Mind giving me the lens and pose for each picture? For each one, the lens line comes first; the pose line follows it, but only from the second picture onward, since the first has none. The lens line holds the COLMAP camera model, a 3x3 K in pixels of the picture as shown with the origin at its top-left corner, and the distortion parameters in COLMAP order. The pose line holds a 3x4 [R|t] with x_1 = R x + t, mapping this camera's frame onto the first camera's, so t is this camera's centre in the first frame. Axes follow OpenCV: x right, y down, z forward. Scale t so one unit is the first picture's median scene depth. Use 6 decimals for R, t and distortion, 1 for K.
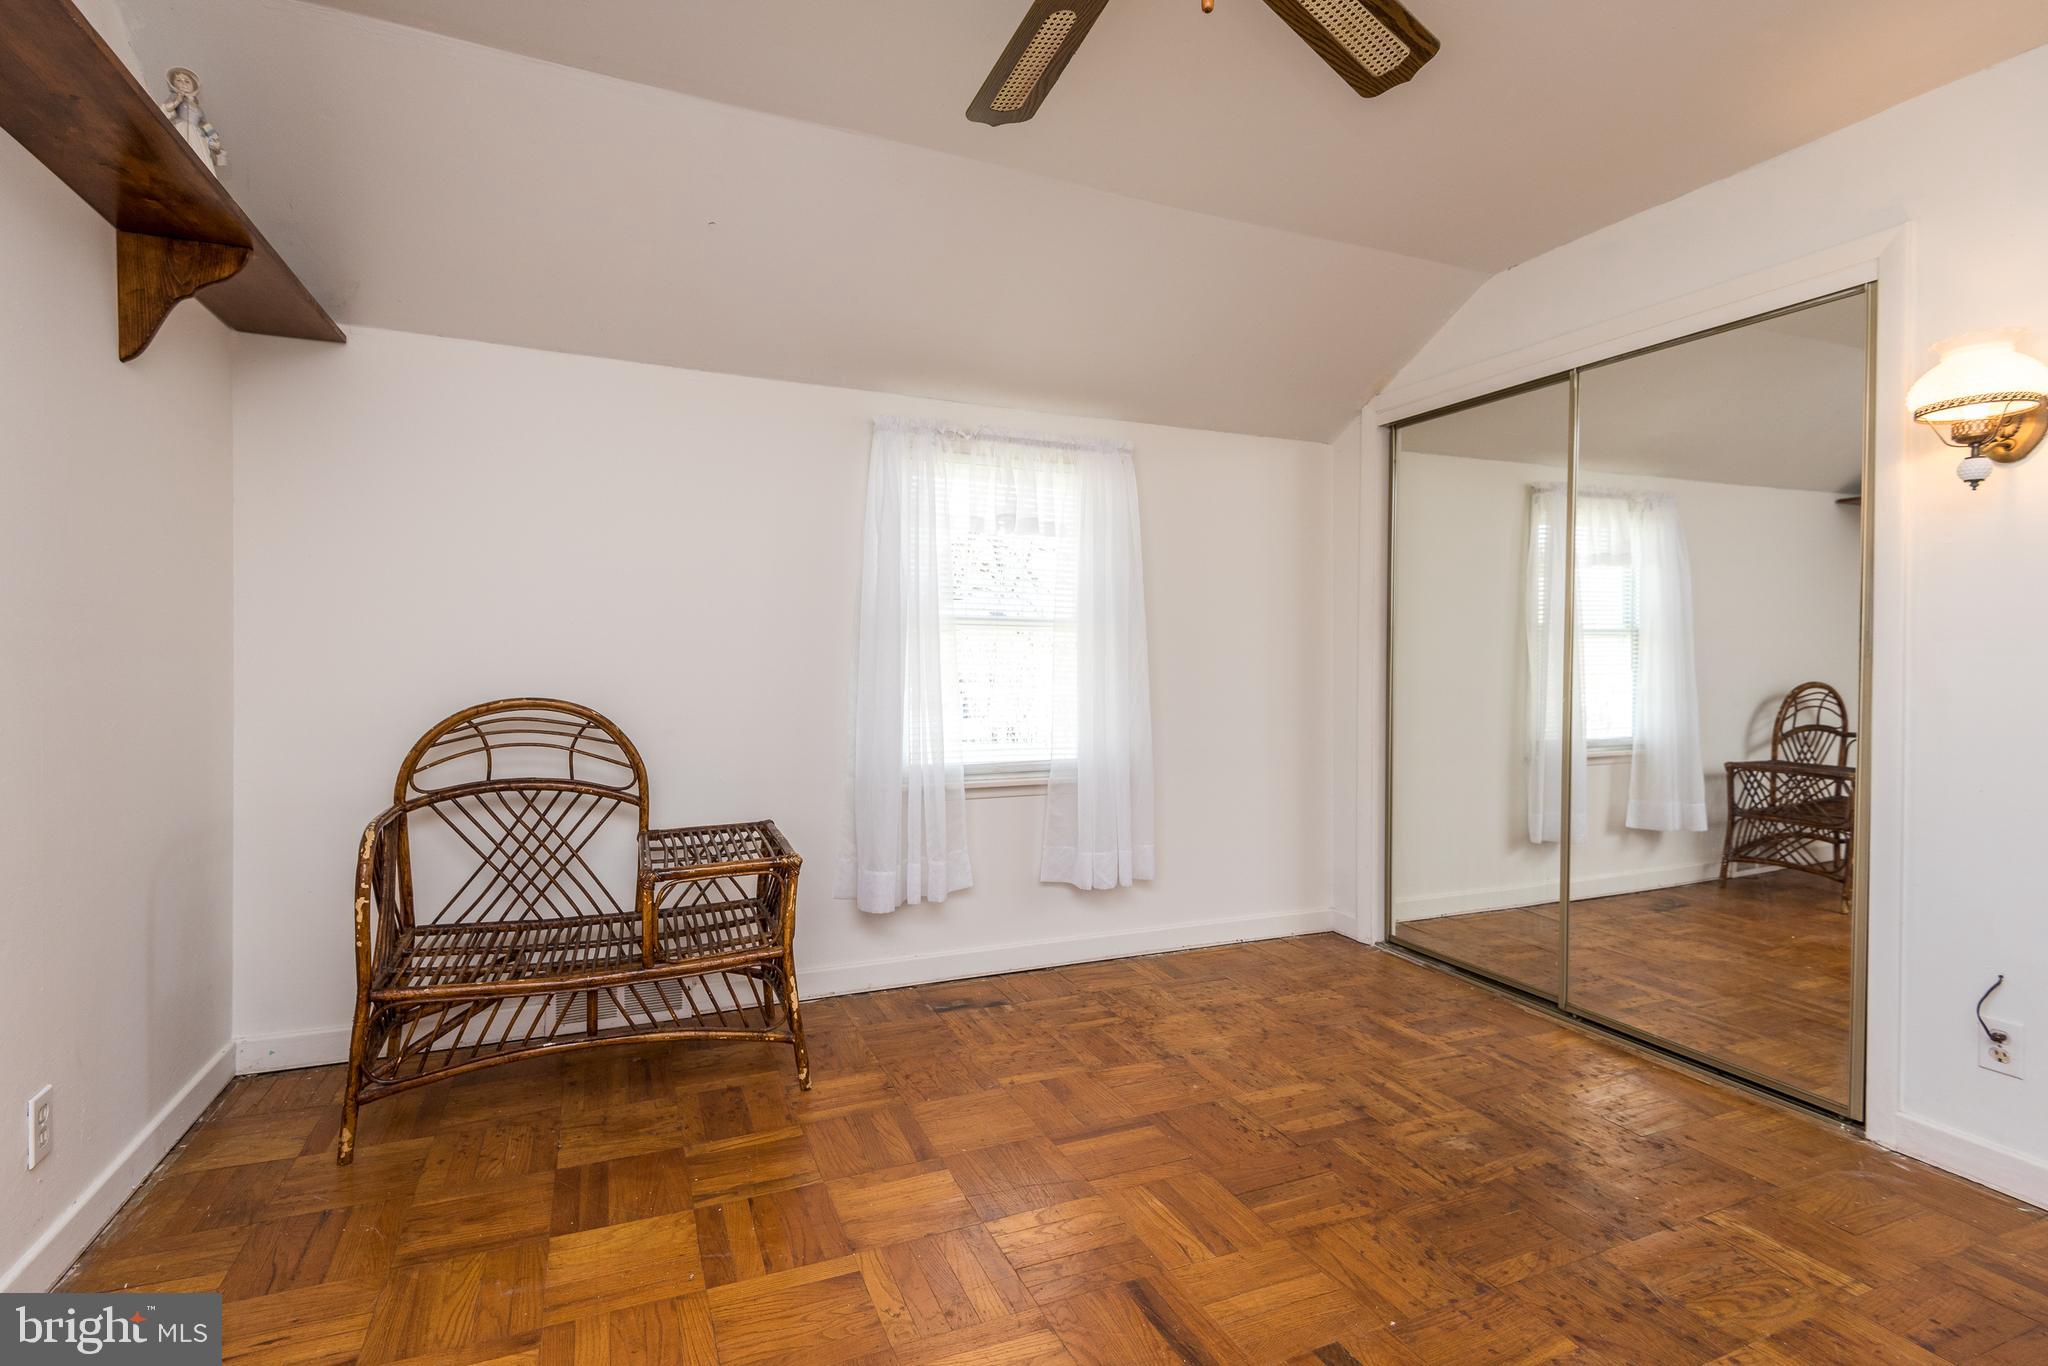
lens RADIAL K [[934.5, 0, 1015.6], [0, 934.5, 663.7], [0, 0, 1]] dist [0.014865, 0.000045]
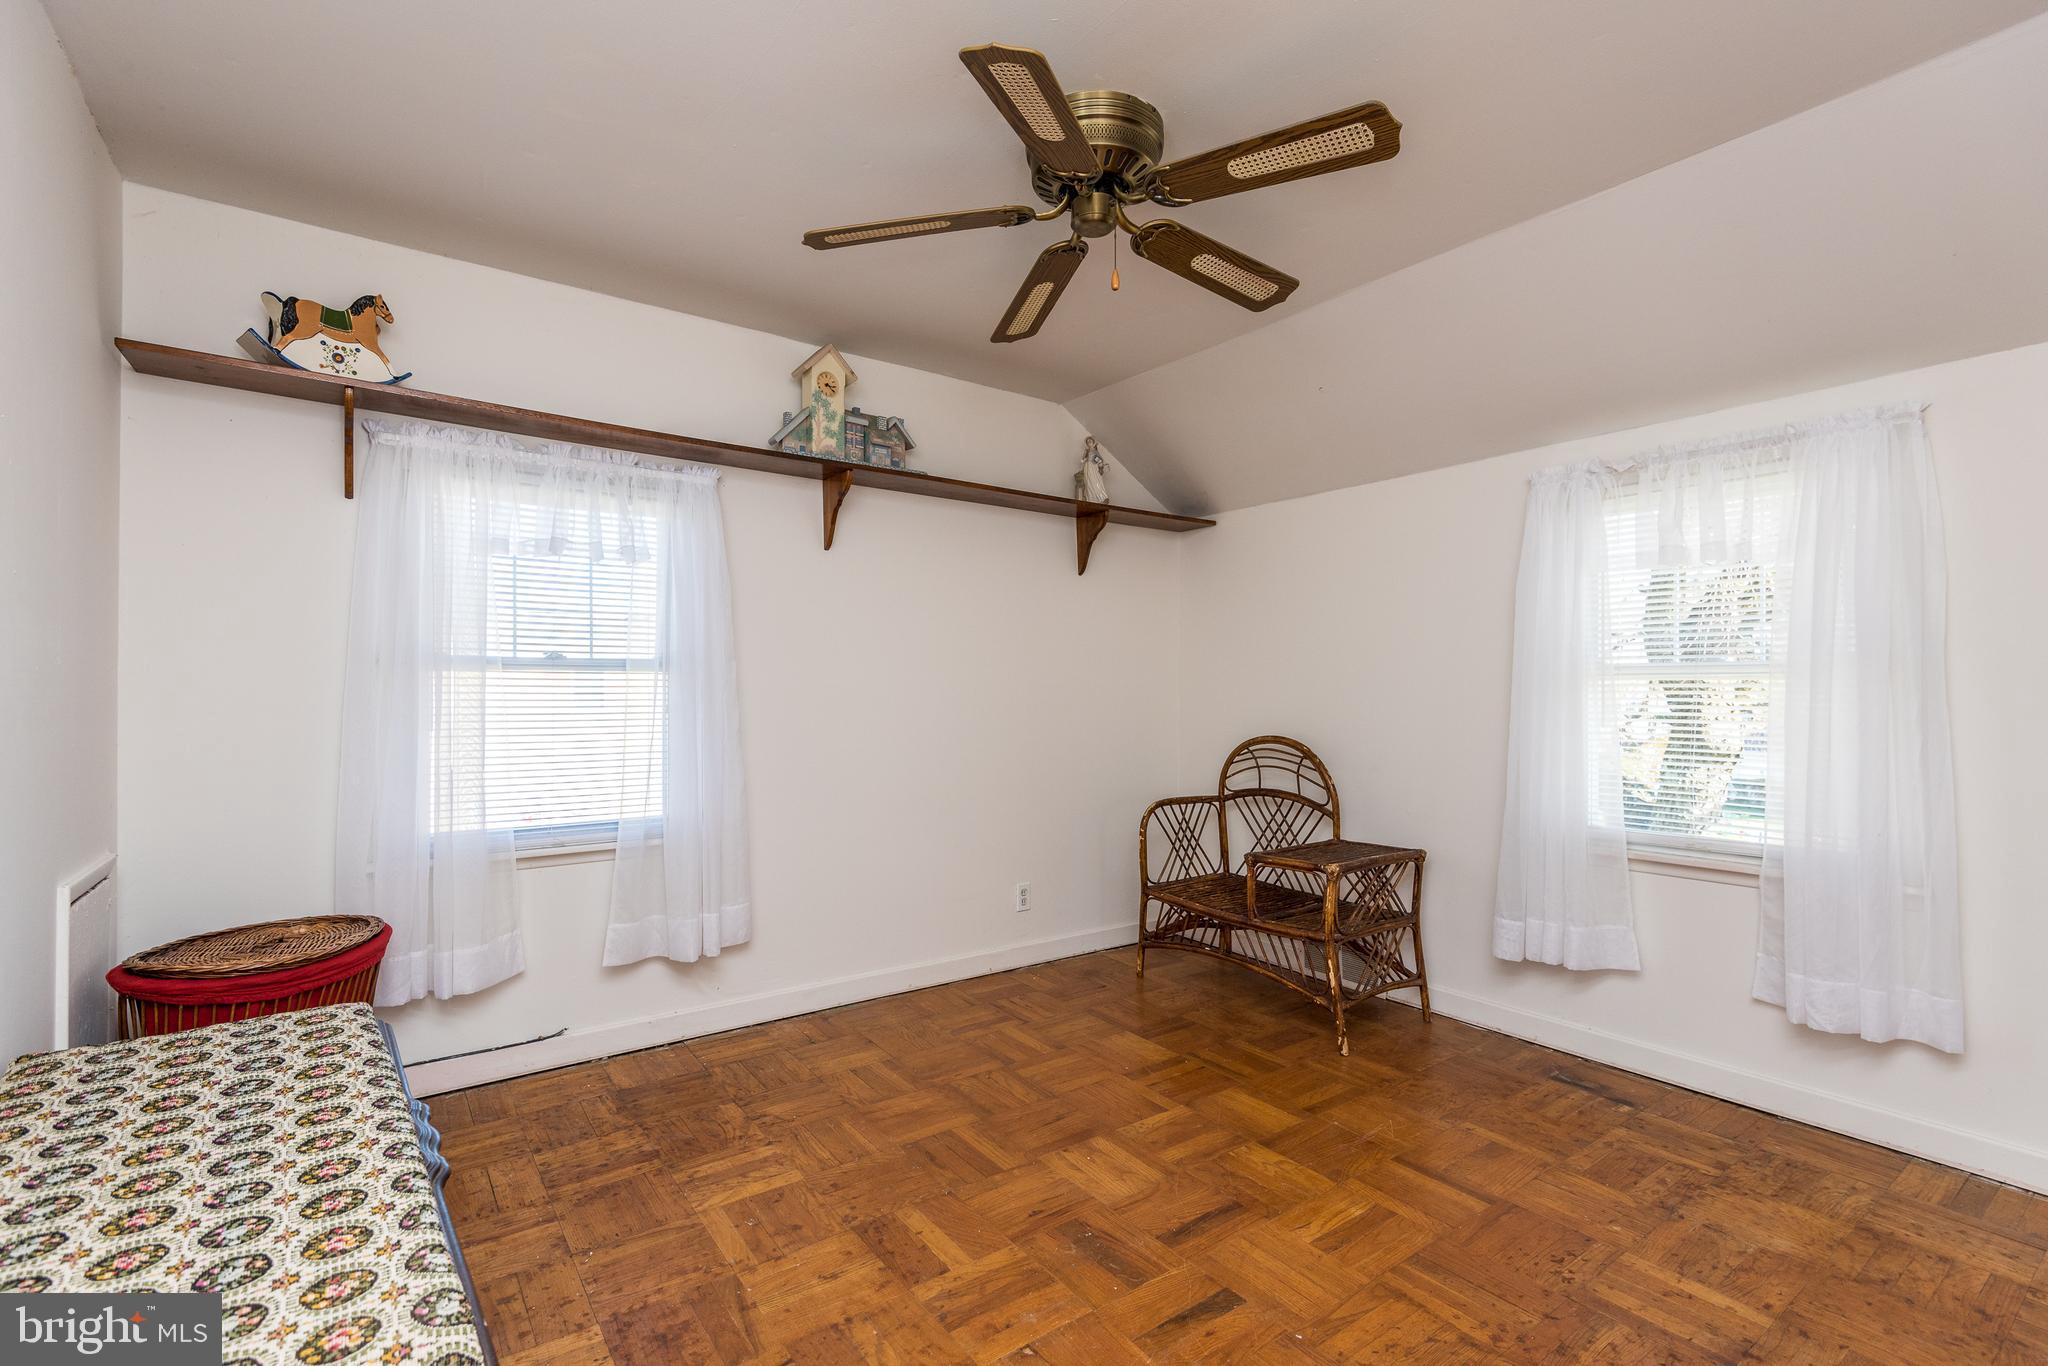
lens RADIAL K [[945.4, 0, 1024.0], [0, 945.4, 683.0], [0, 0, 1]] dist [0.013747, -0.000261]
pose [[0.231339, -0.019014, -0.972687, 0.848324], [-0.013976, 0.999641, -0.022865, -0.007101], [0.972773, 0.018884, 0.230990, 0.263524]]
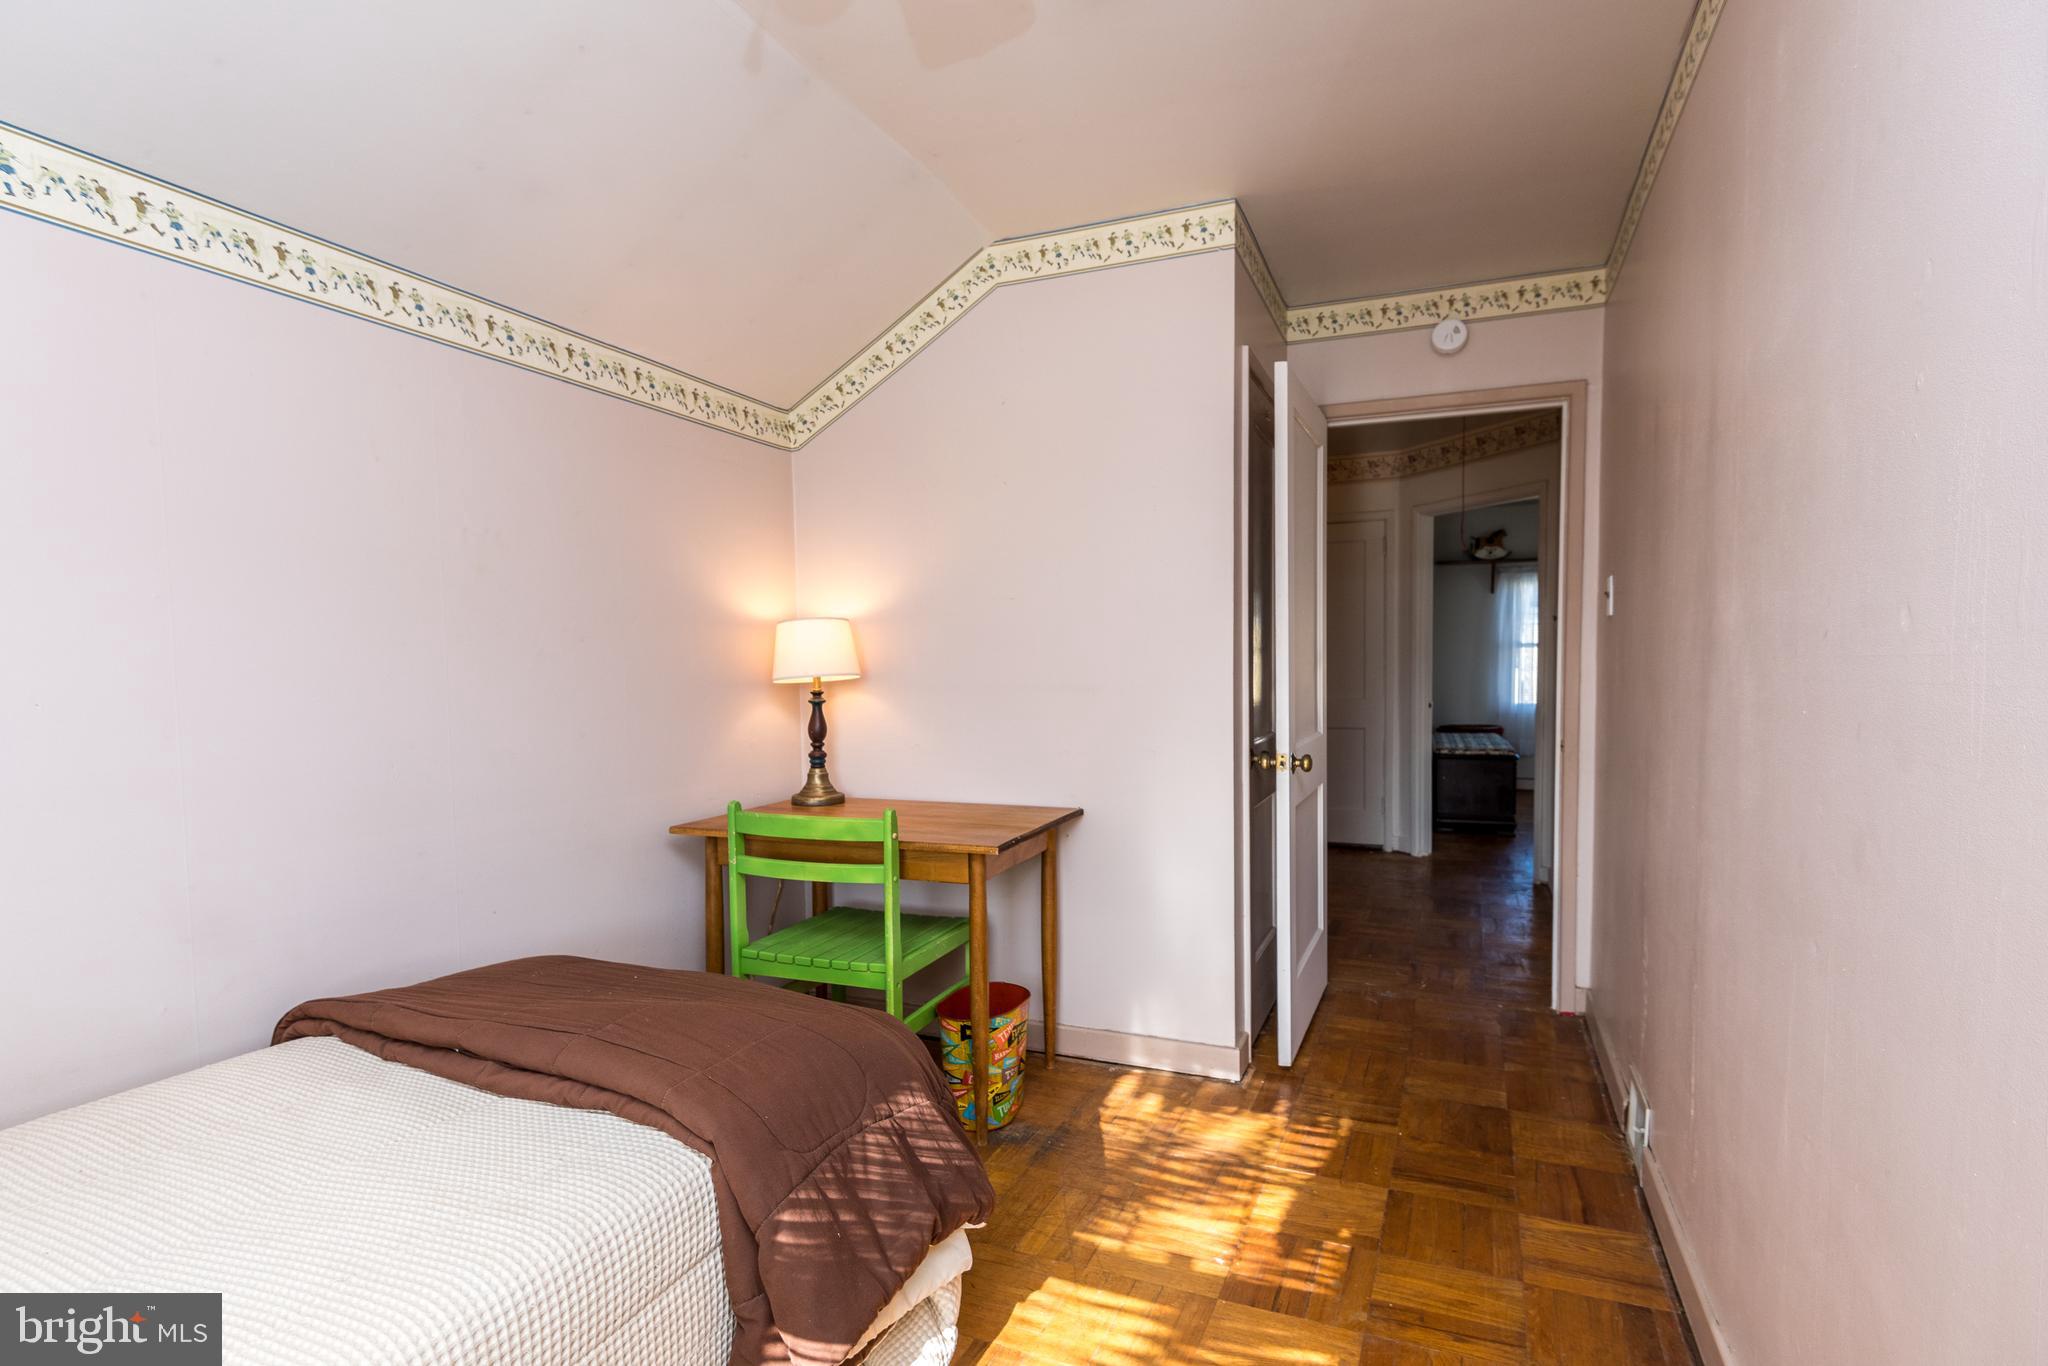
lens RADIAL K [[945.4, 0, 1024.0], [0, 945.4, 683.0], [0, 0, 1]] dist [0.013747, -0.000261]
pose [[-0.734075, -0.003252, -0.679060, 3.970075], [-0.017025, 0.999762, 0.013617, 0.094316], [0.678855, 0.021557, -0.733956, 1.422940]]
